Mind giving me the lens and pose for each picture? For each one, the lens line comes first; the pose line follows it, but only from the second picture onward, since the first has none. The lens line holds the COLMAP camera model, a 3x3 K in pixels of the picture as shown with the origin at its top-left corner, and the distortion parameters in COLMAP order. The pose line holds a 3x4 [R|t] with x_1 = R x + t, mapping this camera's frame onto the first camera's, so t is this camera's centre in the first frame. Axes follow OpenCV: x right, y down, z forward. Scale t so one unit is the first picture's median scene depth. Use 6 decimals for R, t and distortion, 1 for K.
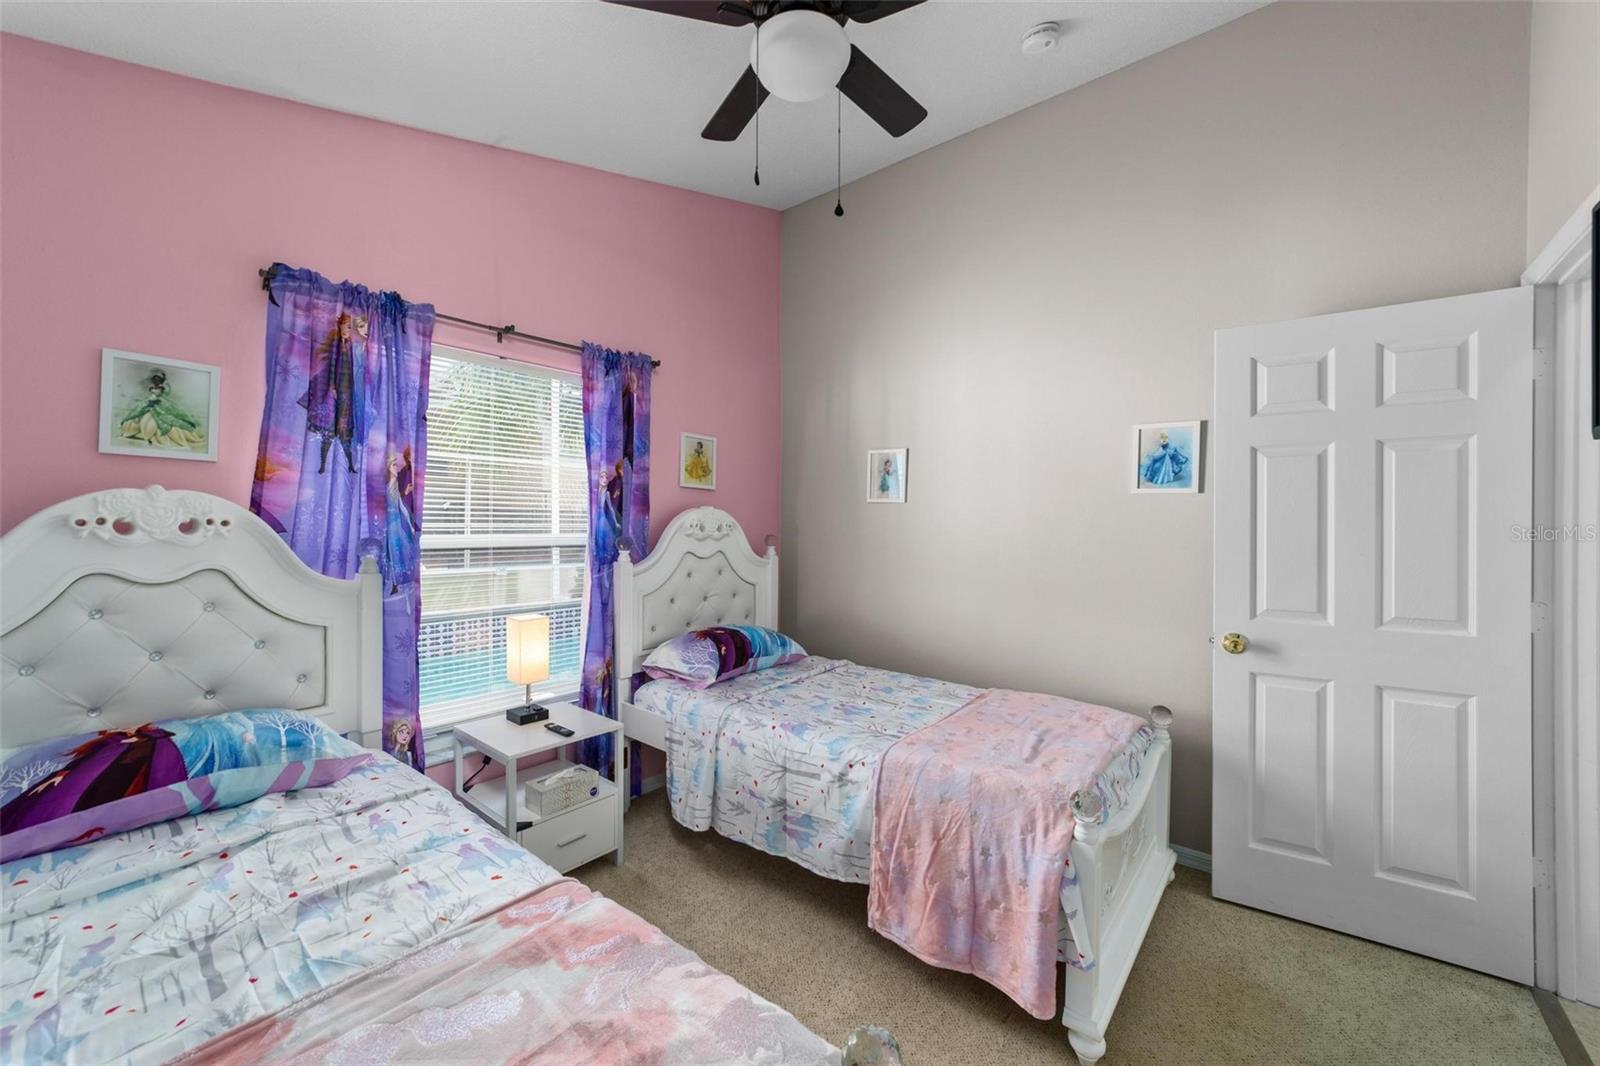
lens RADIAL K [[621.9, 0, 799.9], [0, 621.9, 538.1], [0, 0, 1]] dist [0.000442, 0.000575]
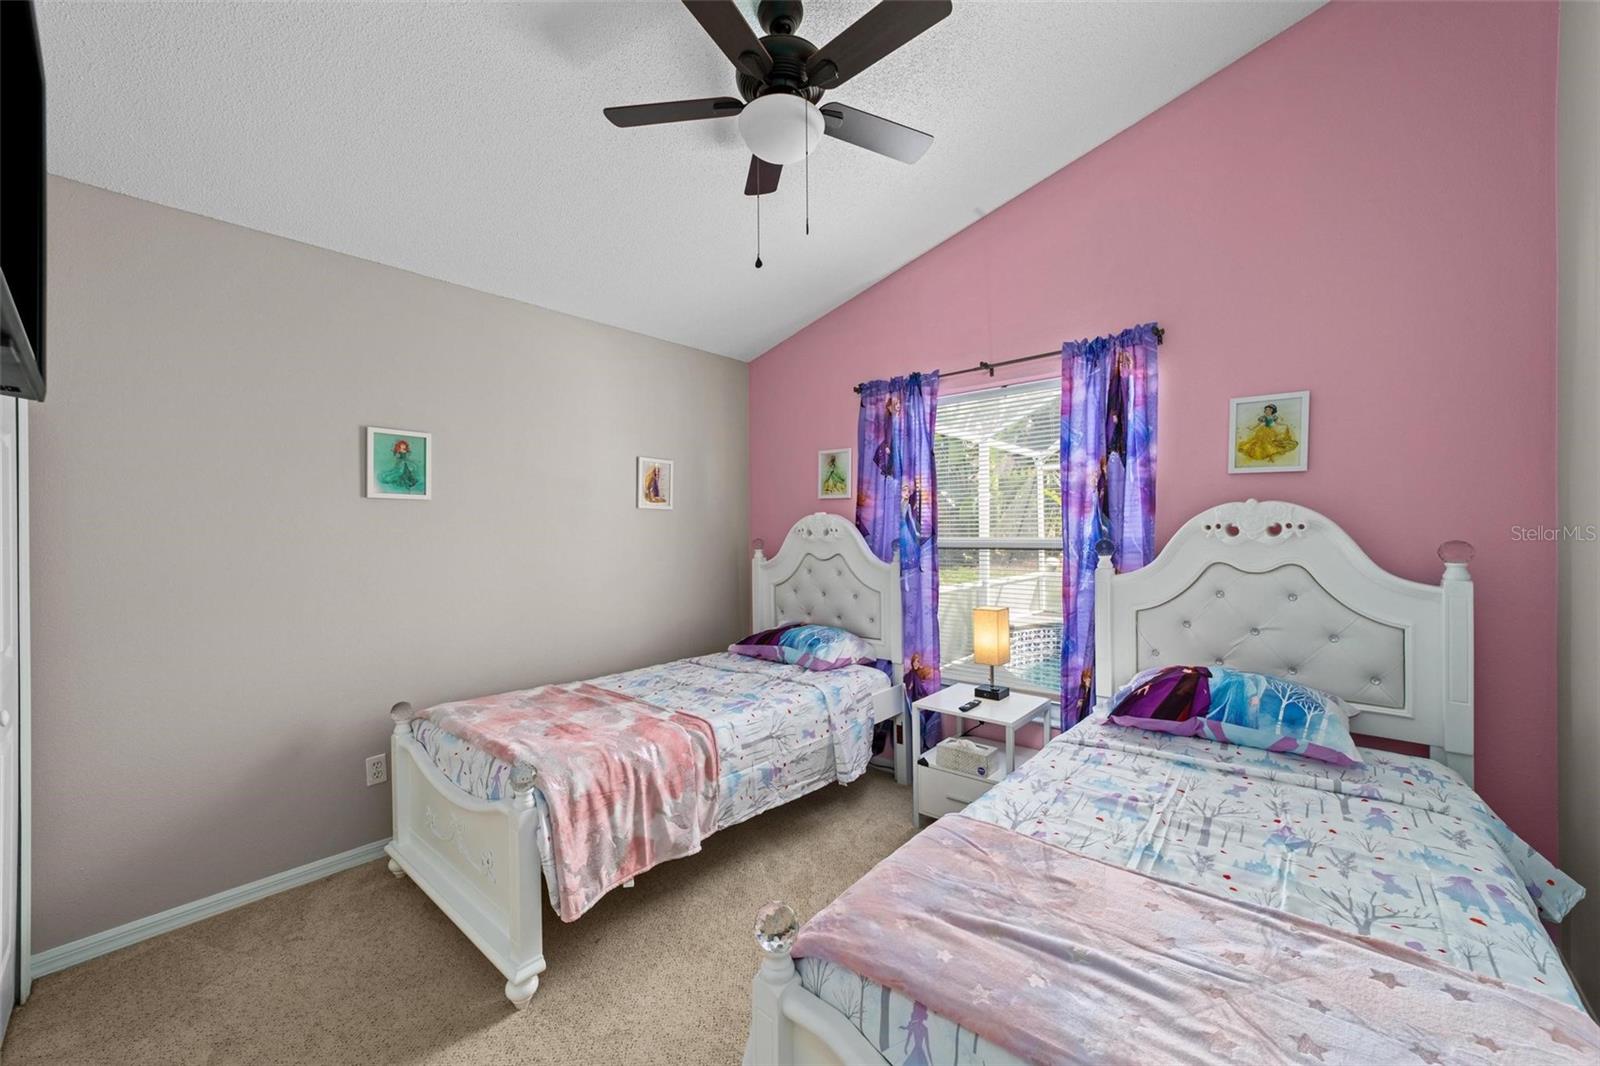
lens RADIAL K [[637.3, 0, 799.1], [0, 637.3, 538.4], [0, 0, 1]] dist [-0.000491, 0.000086]
pose [[-0.030712, 0.005547, -0.999513, 0.772141], [-0.010086, 0.999932, 0.005859, -0.006836], [0.999477, 0.010261, -0.030654, 0.686025]]
